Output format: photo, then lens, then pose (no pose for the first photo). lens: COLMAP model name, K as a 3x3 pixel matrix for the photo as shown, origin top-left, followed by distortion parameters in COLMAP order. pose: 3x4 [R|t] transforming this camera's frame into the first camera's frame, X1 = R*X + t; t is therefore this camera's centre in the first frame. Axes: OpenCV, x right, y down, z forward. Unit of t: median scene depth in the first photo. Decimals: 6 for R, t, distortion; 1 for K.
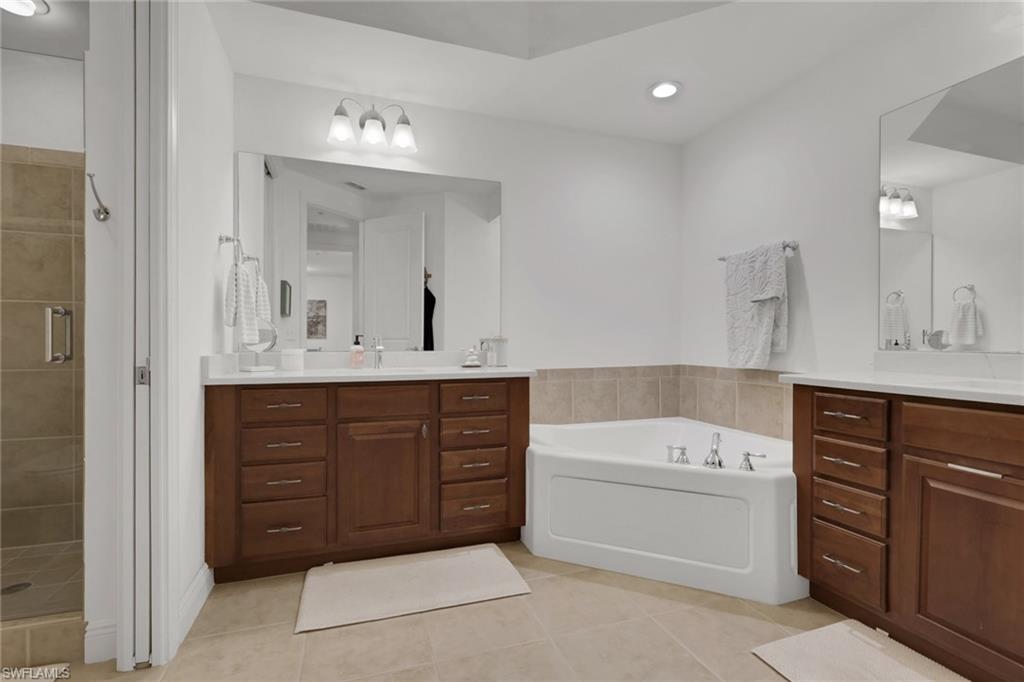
lens RADIAL K [[484.9, 0, 509.6], [0, 484.9, 343.4], [0, 0, 1]] dist [-0.001620, 0.000734]
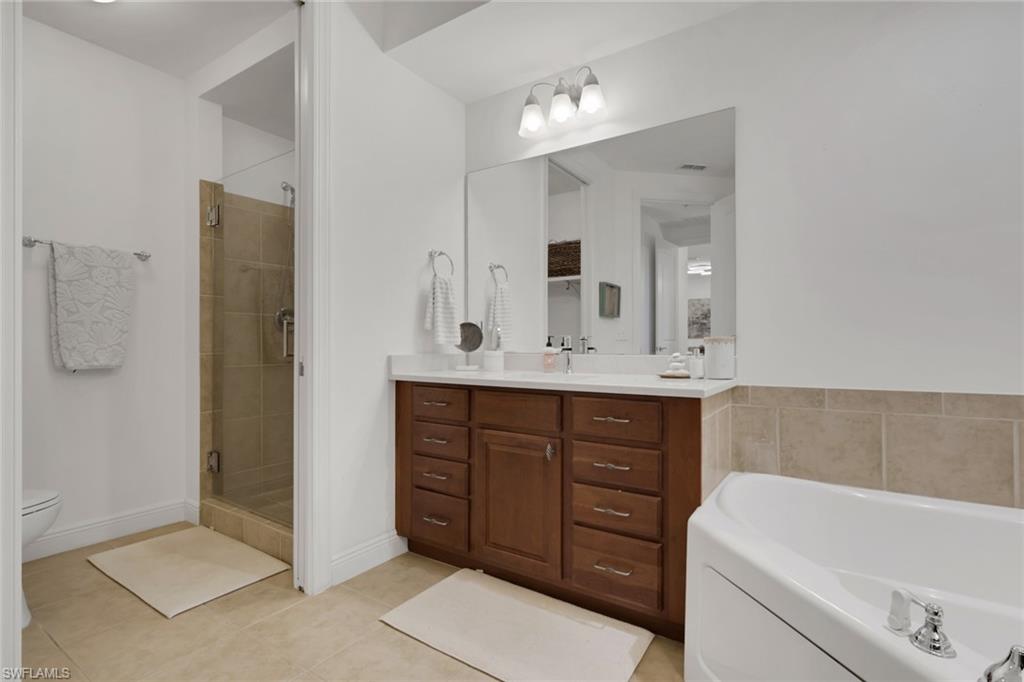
lens RADIAL K [[484.7, 0, 512.0], [0, 484.7, 341.0], [0, 0, 1]] dist [-0.000995, 0.000061]
pose [[0.600925, -0.002219, -0.799302, 0.423924], [-0.000741, 0.999994, -0.003333, -0.004634], [0.799305, 0.002596, 0.600920, 0.437167]]
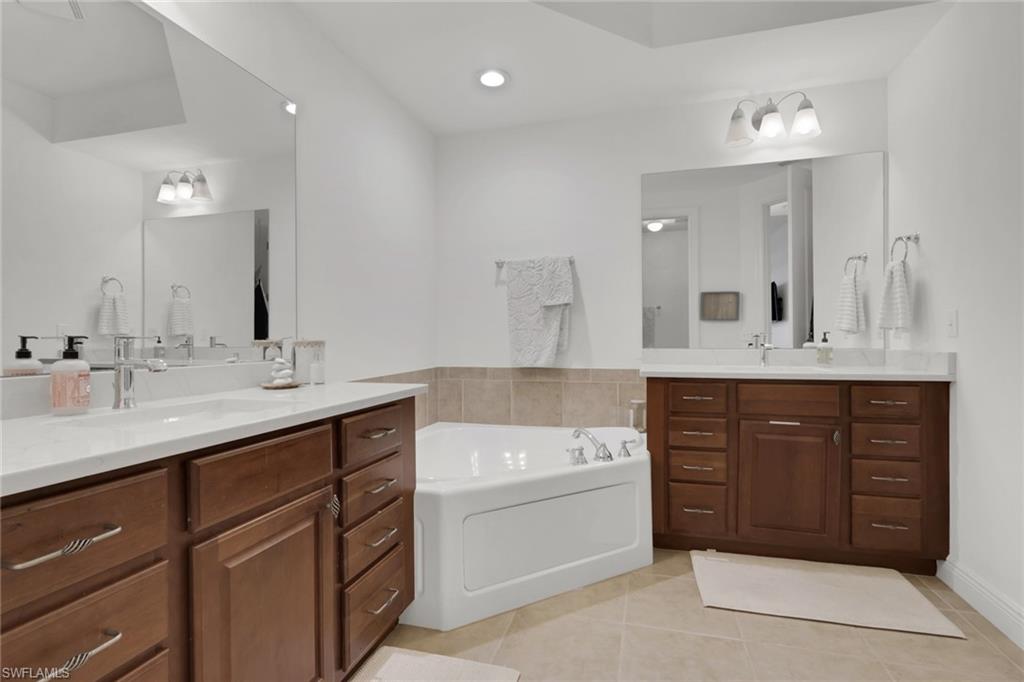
lens RADIAL K [[484.9, 0, 509.6], [0, 484.9, 343.4], [0, 0, 1]] dist [-0.001620, 0.000734]
pose [[0.563849, -0.009623, 0.825822, -0.502990], [0.009195, 0.999943, 0.005374, -0.009597], [-0.825827, 0.004563, 0.563906, 0.492844]]
